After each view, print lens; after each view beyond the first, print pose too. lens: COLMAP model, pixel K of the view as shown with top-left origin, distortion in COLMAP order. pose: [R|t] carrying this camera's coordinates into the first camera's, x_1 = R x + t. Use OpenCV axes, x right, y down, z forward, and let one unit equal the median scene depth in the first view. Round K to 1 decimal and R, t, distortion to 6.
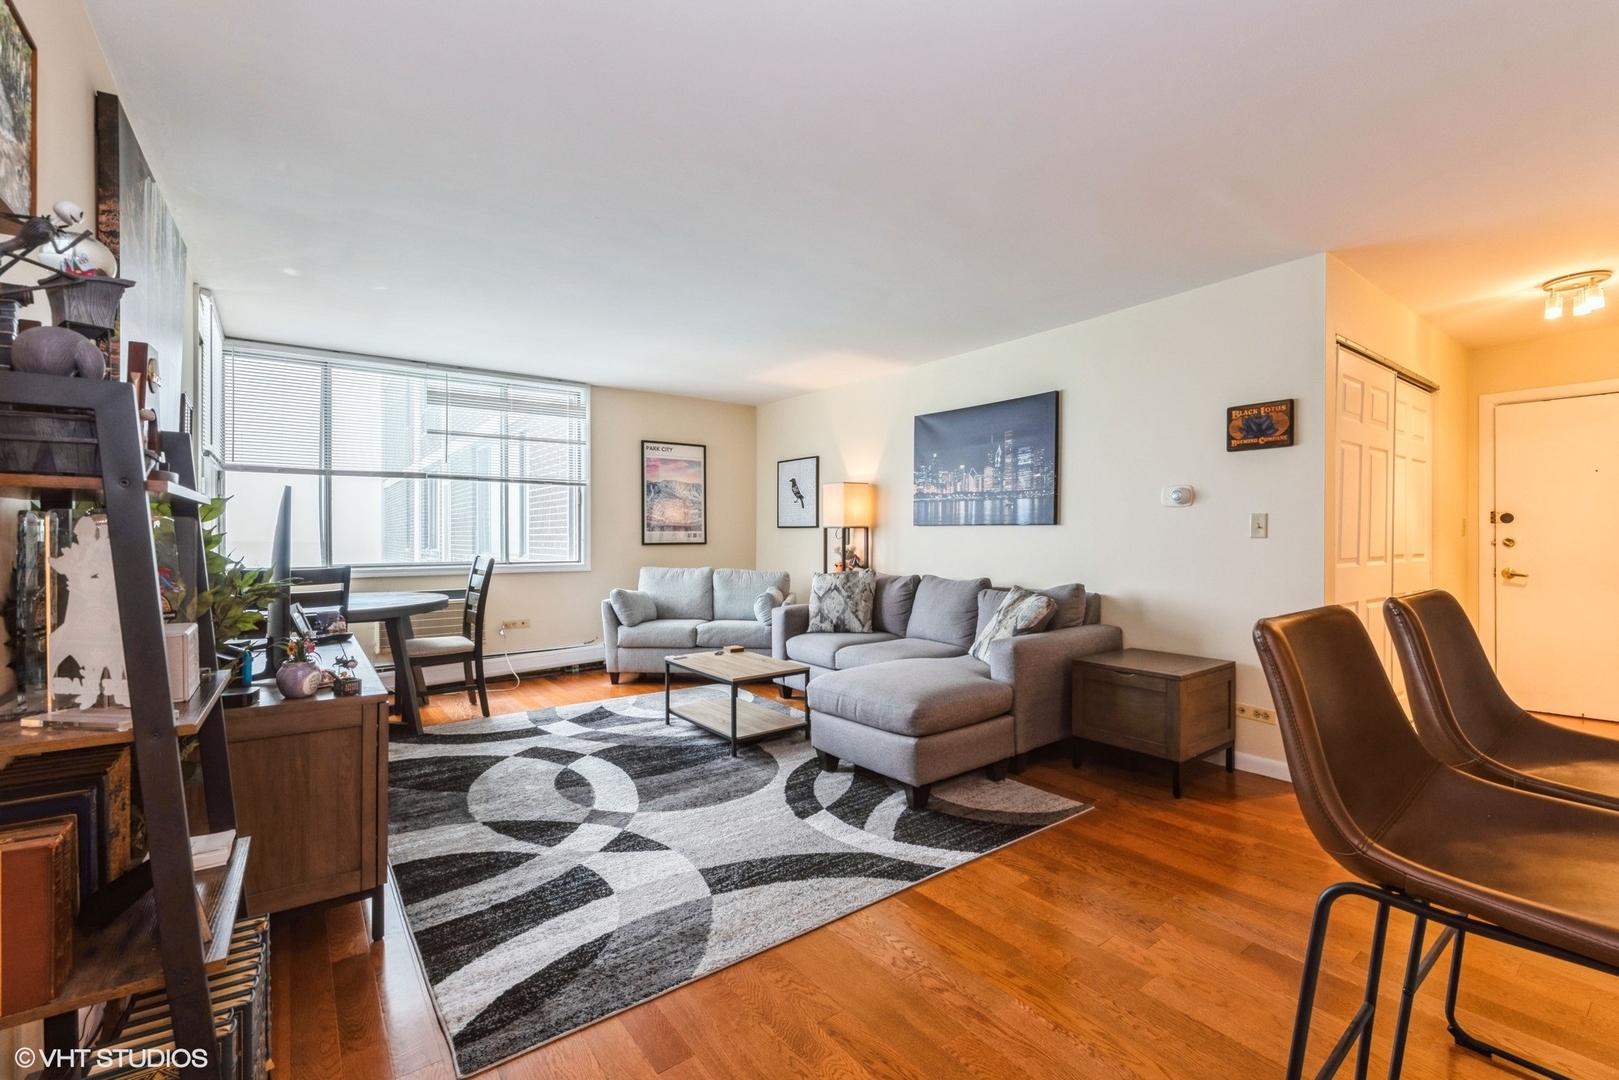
lens RADIAL K [[699.1, 0, 839.1], [0, 699.1, 535.9], [0, 0, 1]] dist [0.002951, 0.000133]
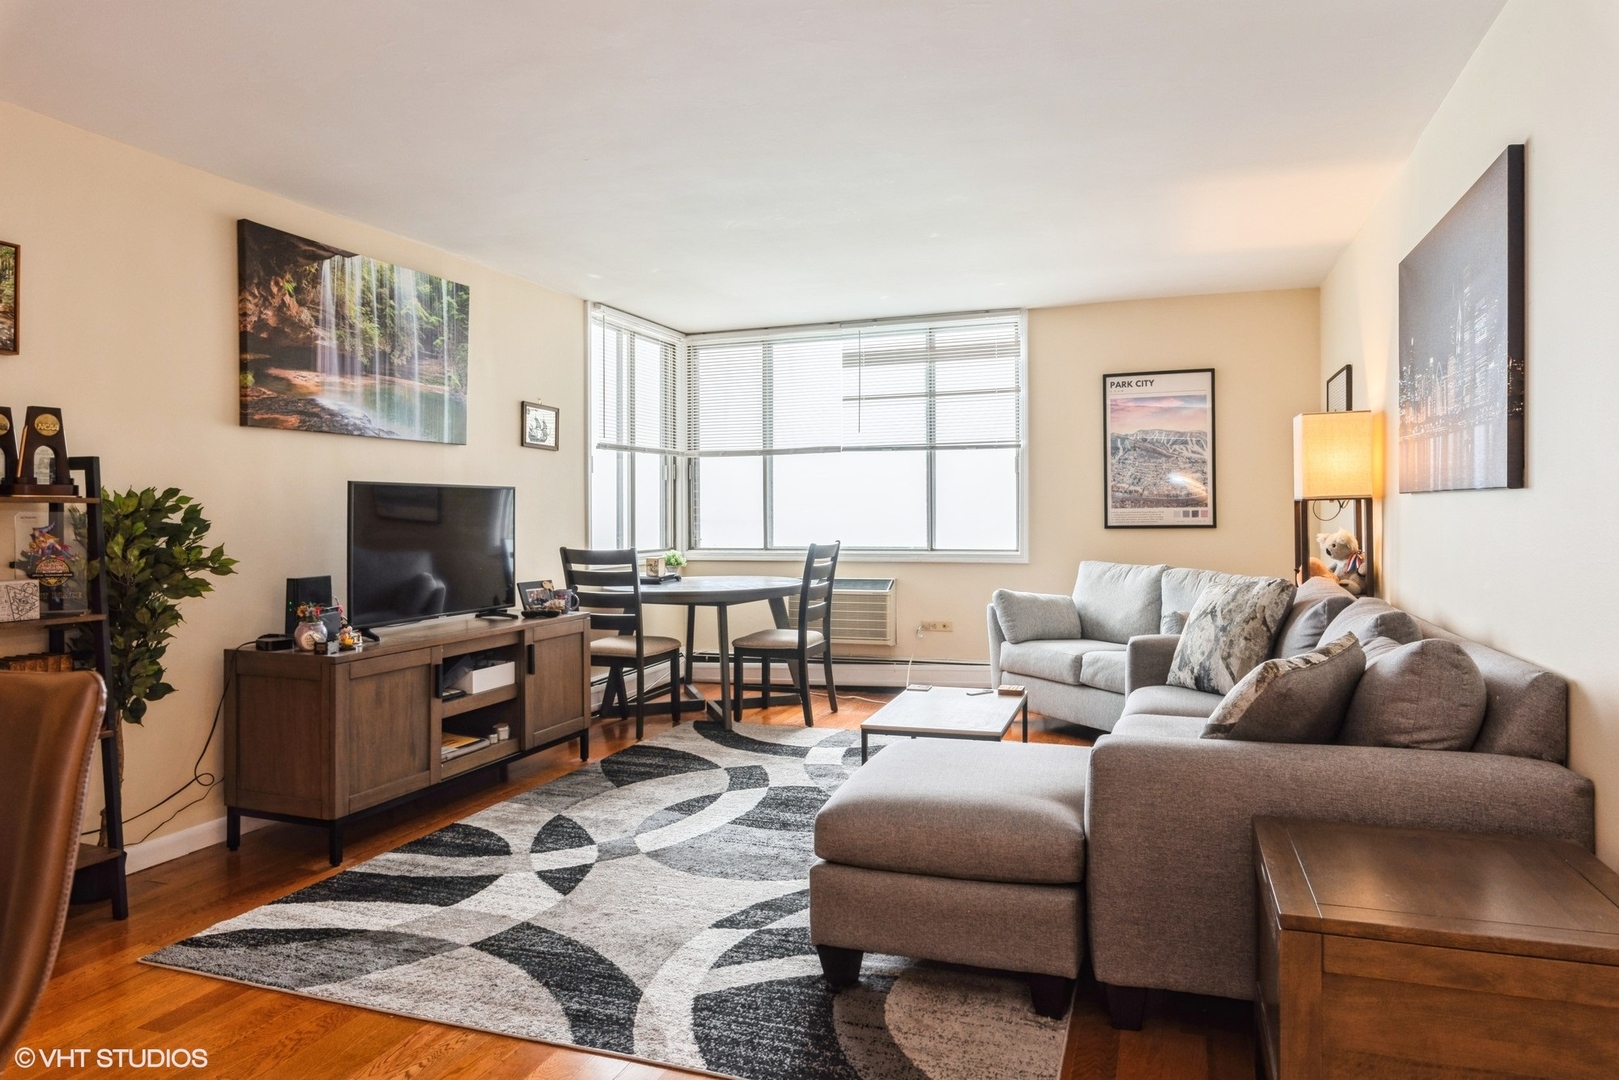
lens RADIAL K [[989.4, 0, 843.7], [0, 989.4, 511.9], [0, 0, 1]] dist [-0.003954, -0.001202]
pose [[0.544952, -0.005680, -0.838448, 0.493529], [0.006575, 0.999975, -0.002500, -0.003337], [0.838442, -0.004150, 0.544976, 0.335373]]
